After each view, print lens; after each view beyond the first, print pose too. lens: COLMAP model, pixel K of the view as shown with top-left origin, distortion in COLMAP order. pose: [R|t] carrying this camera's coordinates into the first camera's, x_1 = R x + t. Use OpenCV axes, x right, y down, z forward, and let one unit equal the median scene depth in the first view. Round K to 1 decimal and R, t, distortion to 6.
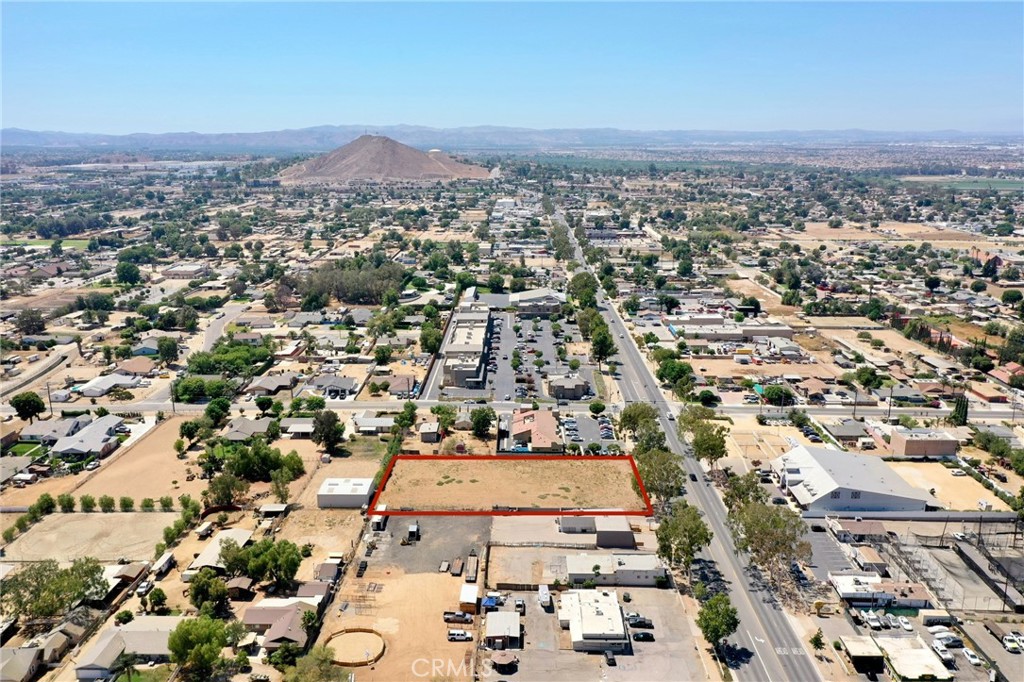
lens RADIAL K [[808.5, 0, 510.4], [0, 808.5, 334.4], [0, 0, 1]] dist [0.012109, -0.000648]
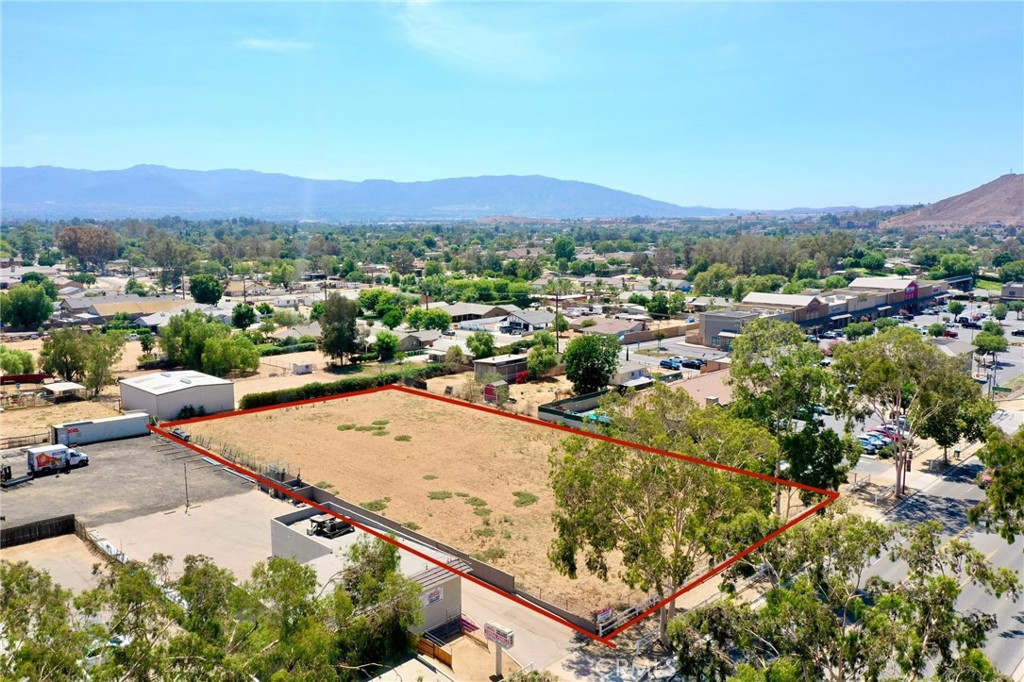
lens RADIAL K [[808.5, 0, 510.4], [0, 808.5, 334.4], [0, 0, 1]] dist [0.012109, -0.000648]
pose [[0.720647, 0.096405, -0.686566, 0.254479], [-0.159584, 0.986760, -0.028948, 0.112837], [0.674685, 0.130426, 0.726491, 0.623775]]
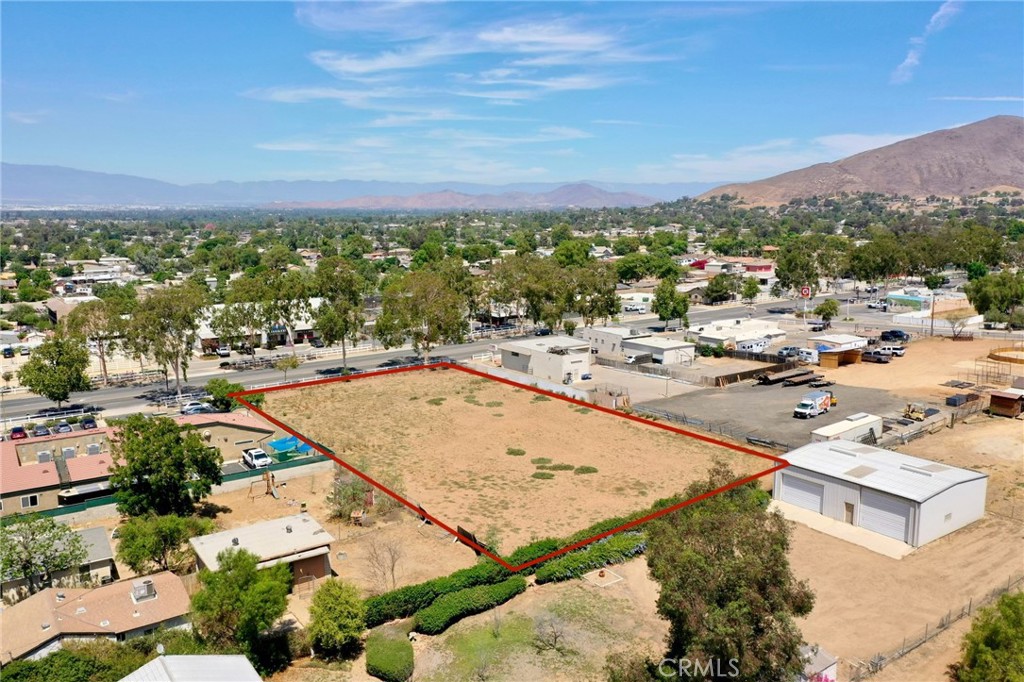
lens RADIAL K [[808.5, 0, 510.4], [0, 808.5, 334.4], [0, 0, 1]] dist [0.012109, -0.000648]
pose [[-0.587706, -0.119247, 0.800239, -0.299838], [0.197151, 0.938158, 0.284590, 0.016980], [-0.784687, 0.325023, -0.527851, 1.036337]]
